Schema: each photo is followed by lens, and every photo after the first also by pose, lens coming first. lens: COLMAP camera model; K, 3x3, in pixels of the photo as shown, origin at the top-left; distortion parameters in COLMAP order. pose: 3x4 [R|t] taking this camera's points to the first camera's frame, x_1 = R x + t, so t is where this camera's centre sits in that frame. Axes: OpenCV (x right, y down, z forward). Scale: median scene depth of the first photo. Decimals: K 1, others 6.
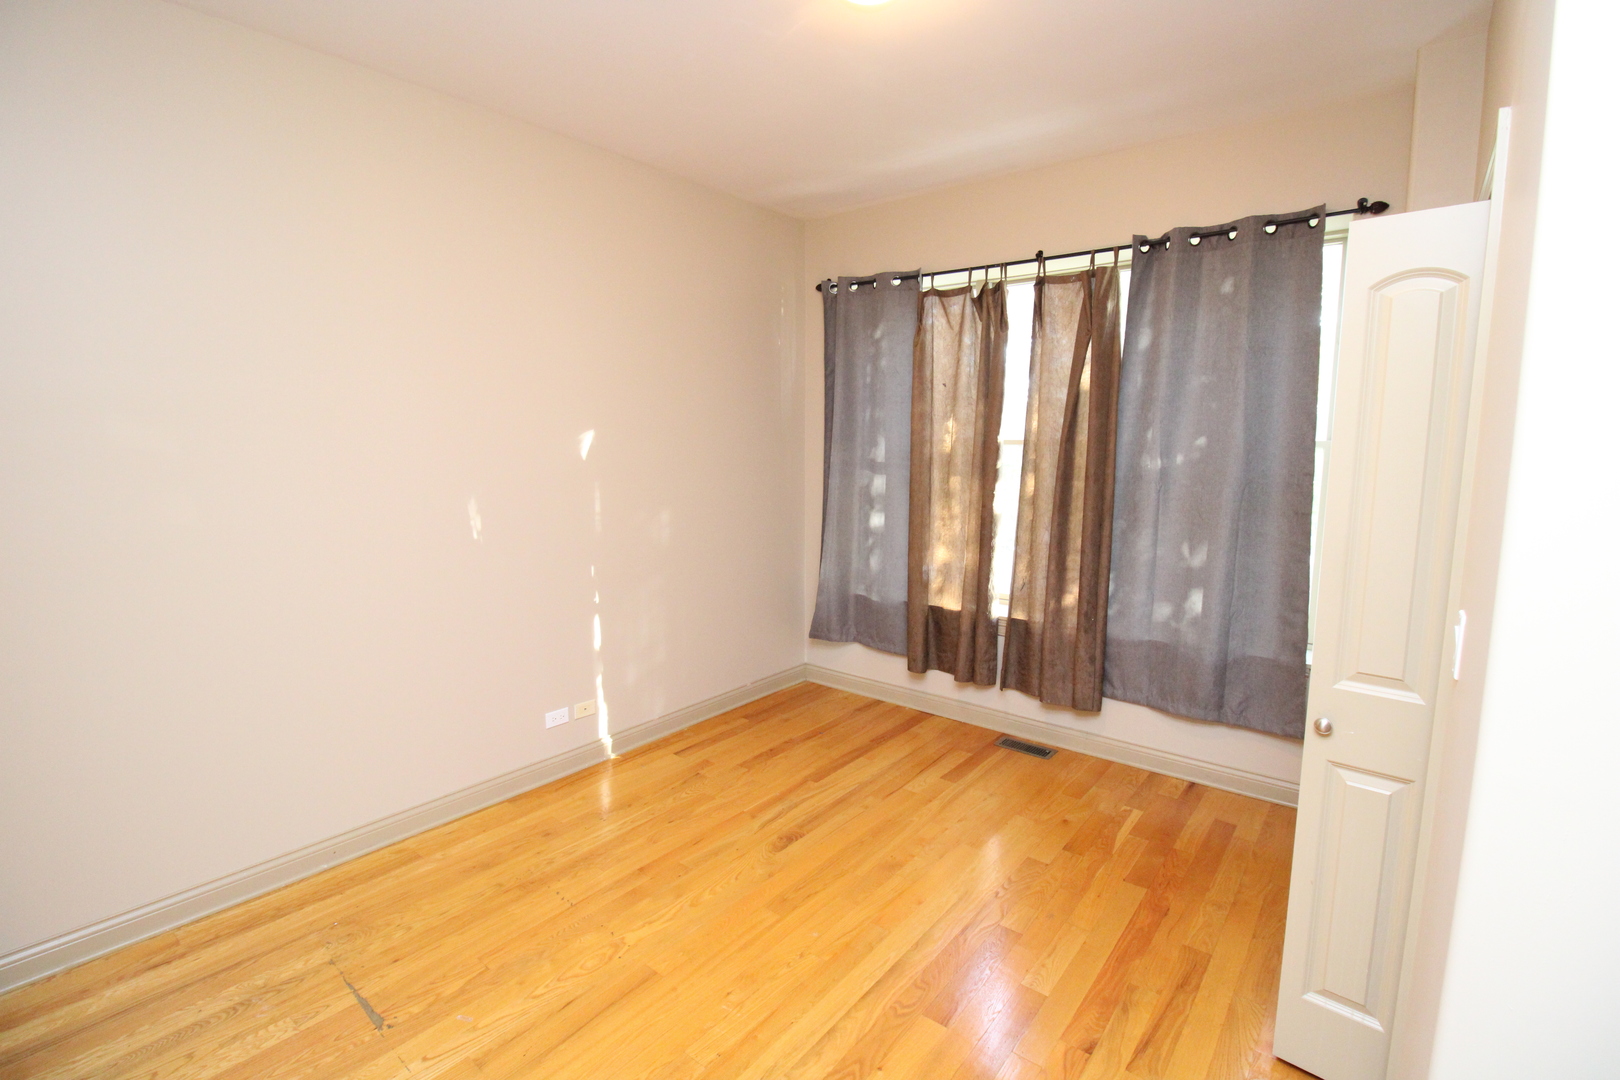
lens RADIAL K [[748.8, 0, 823.8], [0, 748.8, 541.1], [0, 0, 1]] dist [-0.002419, -0.002714]
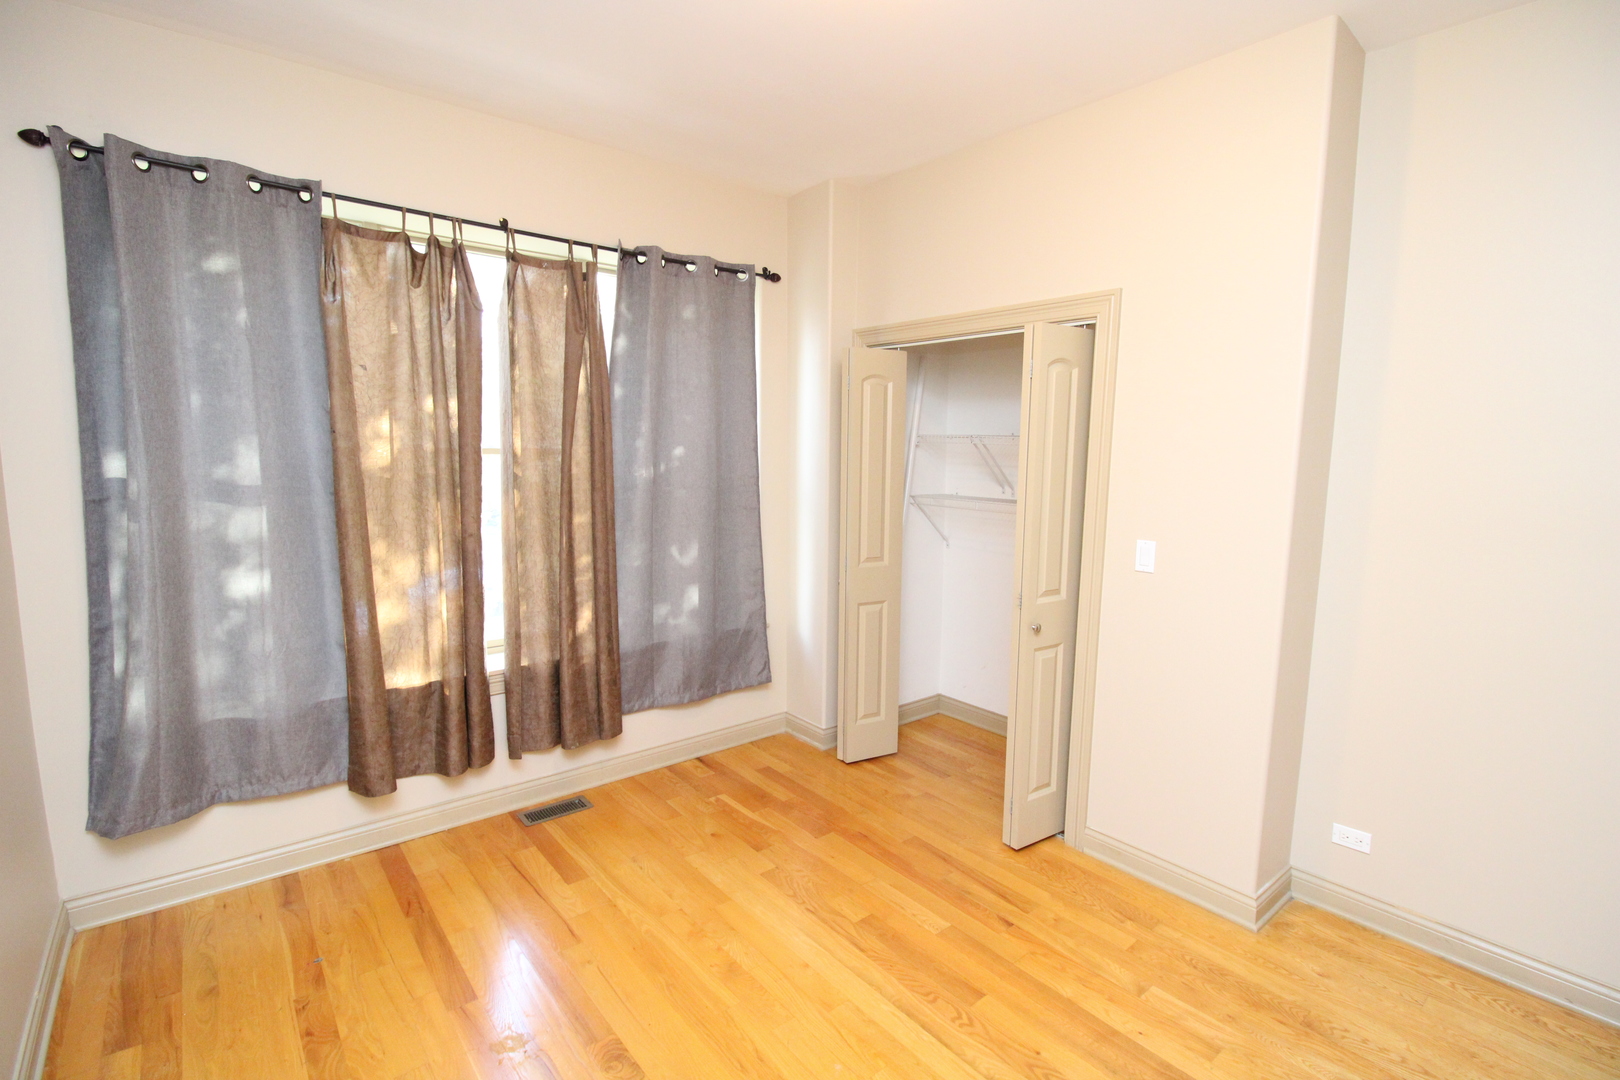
lens RADIAL K [[748.8, 0, 822.6], [0, 748.8, 541.0], [0, 0, 1]] dist [-0.002419, -0.002714]
pose [[0.214405, -0.122064, 0.969088, -0.467248], [0.122629, 0.987674, 0.097274, -0.074043], [-0.969016, 0.097982, 0.226731, 0.499360]]
